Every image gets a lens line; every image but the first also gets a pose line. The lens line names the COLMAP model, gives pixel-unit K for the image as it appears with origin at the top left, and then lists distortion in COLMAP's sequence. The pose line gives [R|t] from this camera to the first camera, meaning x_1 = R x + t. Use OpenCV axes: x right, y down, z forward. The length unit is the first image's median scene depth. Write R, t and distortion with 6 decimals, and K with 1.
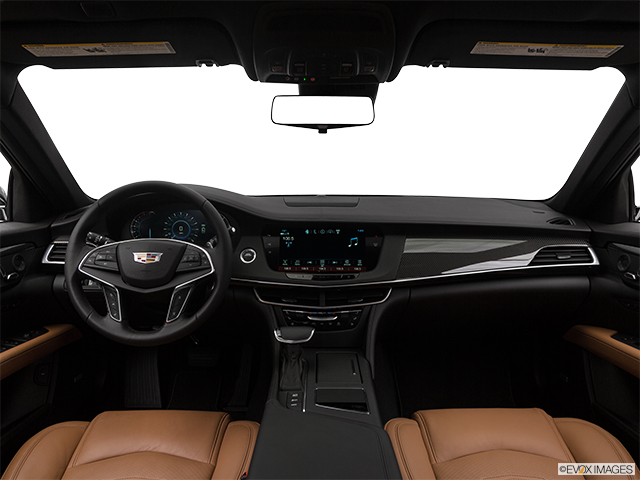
lens RADIAL K [[476.9, 0, 320.0], [0, 476.9, 240.0], [0, 0, 1]] dist [-0.002138, -0.002533]
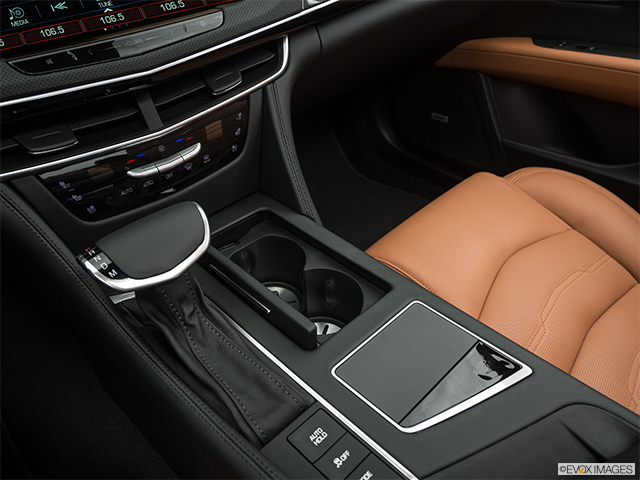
lens RADIAL K [[480.0, 0, 320.0], [0, 480.0, 240.0], [0, 0, 1]] dist [-0.096449, 0.002901]
pose [[0.716716, -0.441233, 0.540030, -0.128975], [0.123947, 0.842655, 0.523994, 0.041739], [-0.686262, -0.308620, 0.658633, 0.658975]]
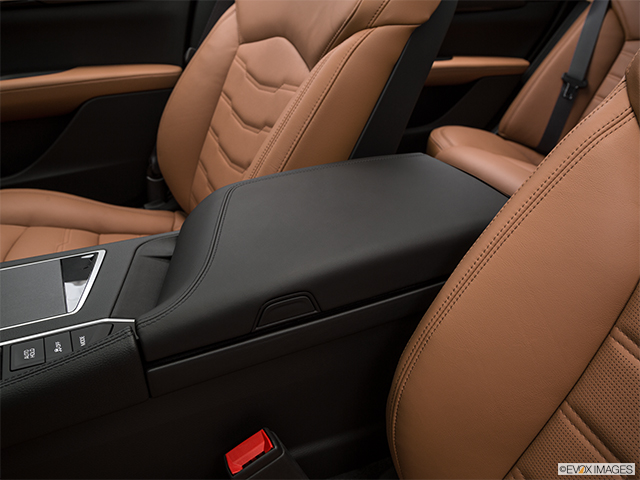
lens RADIAL K [[537.9, 0, 320.0], [0, 537.9, 240.0], [0, 0, 1]] dist [-0.086224, 0.007952]
pose [[-0.447161, -0.427929, 0.785445, -0.352151], [0.103921, 0.847326, 0.520806, 0.044840], [-0.888396, 0.314508, -0.334420, 0.715713]]
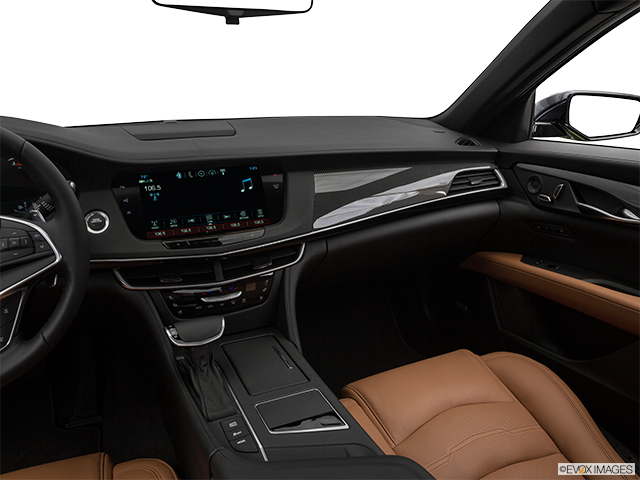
lens RADIAL K [[504.0, 0, 320.0], [0, 504.0, 240.0], [0, 0, 1]] dist [-0.087815, 0.005767]
pose [[0.905363, -0.131136, 0.403883, -0.152648], [0.066241, 0.983092, 0.170710, -0.037849], [-0.419440, -0.127801, 0.898742, 0.269734]]
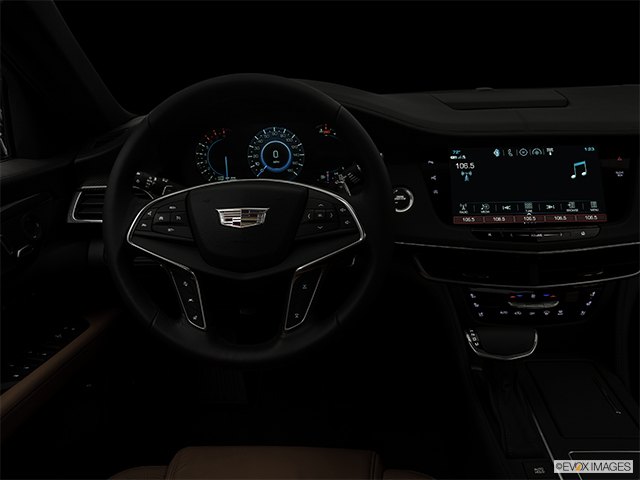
lens RADIAL K [[537.9, 0, 320.0], [0, 537.9, 240.0], [0, 0, 1]] dist [-0.086224, 0.007952]
pose [[0.995203, -0.023122, -0.095060, -0.189388], [0.039500, 0.983916, 0.174210, -0.036319], [0.089503, -0.177129, 0.980109, 0.348535]]
